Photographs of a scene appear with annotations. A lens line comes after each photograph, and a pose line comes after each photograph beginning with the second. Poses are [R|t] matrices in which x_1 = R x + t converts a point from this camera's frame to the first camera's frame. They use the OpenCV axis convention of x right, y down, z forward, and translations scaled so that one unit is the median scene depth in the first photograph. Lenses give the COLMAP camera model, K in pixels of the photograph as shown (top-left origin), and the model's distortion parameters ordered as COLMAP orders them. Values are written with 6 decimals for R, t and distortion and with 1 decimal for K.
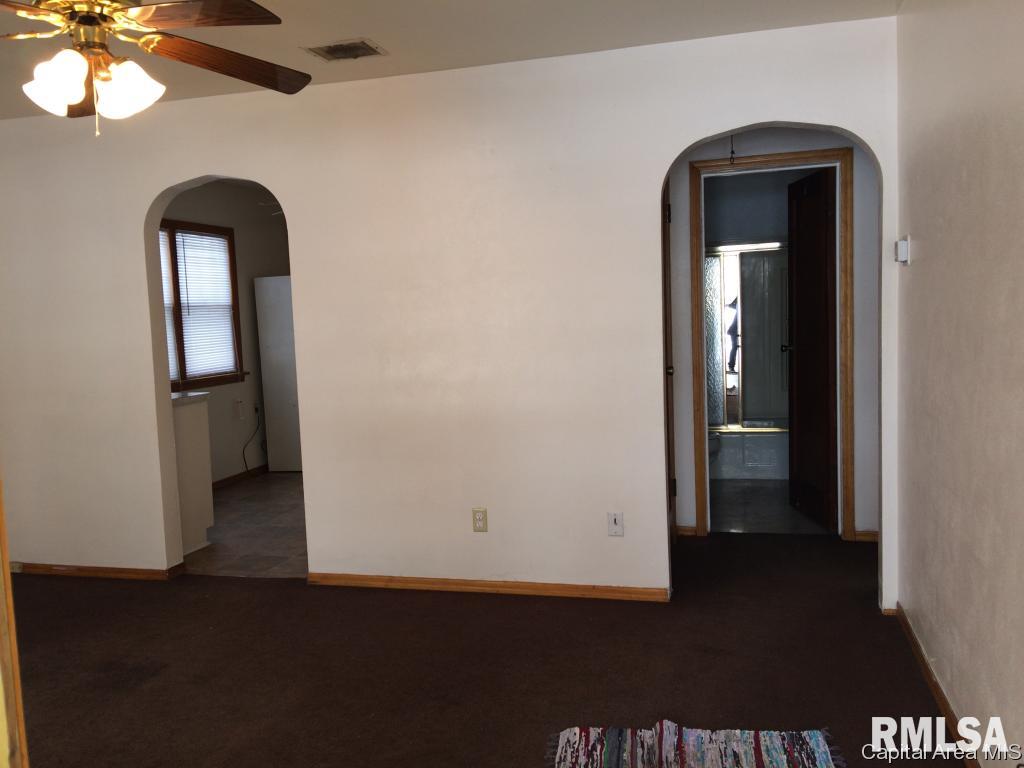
lens RADIAL K [[861.8, 0, 508.1], [0, 861.8, 380.2], [0, 0, 1]] dist [0.078213, -0.119424]
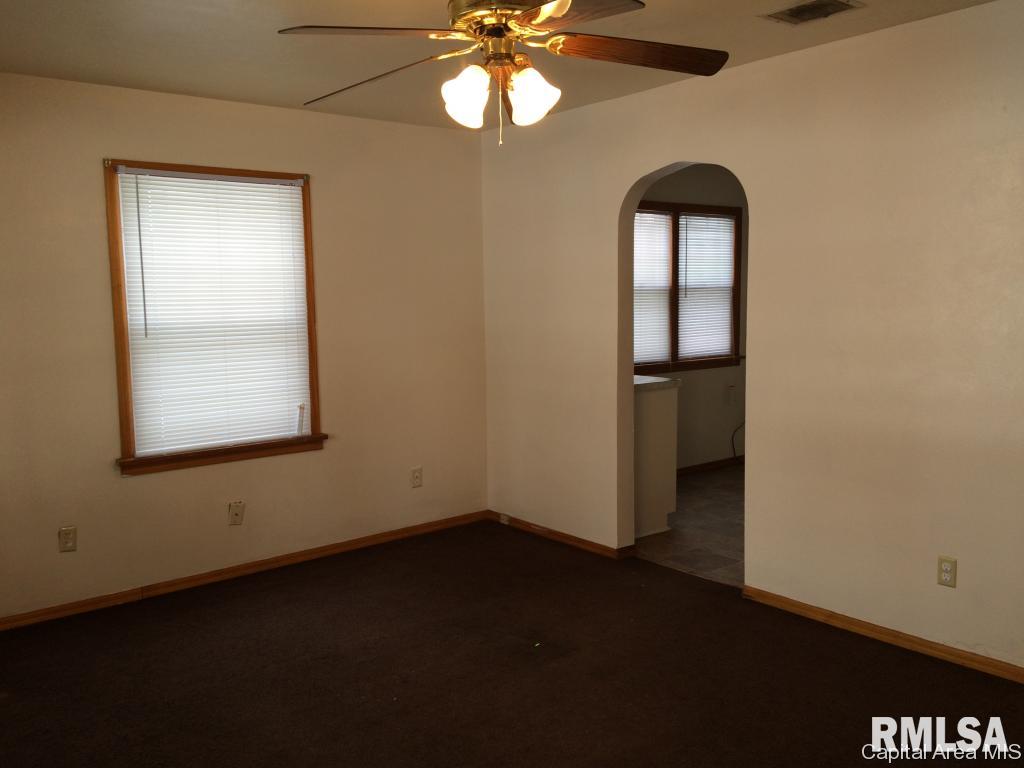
lens RADIAL K [[861.8, 0, 508.1], [0, 861.8, 380.2], [0, 0, 1]] dist [0.078213, -0.119424]
pose [[0.808547, 0.084730, -0.582300, 0.086797], [-0.063612, 0.996365, 0.056653, -0.033149], [0.584984, -0.008765, 0.810998, 0.091336]]
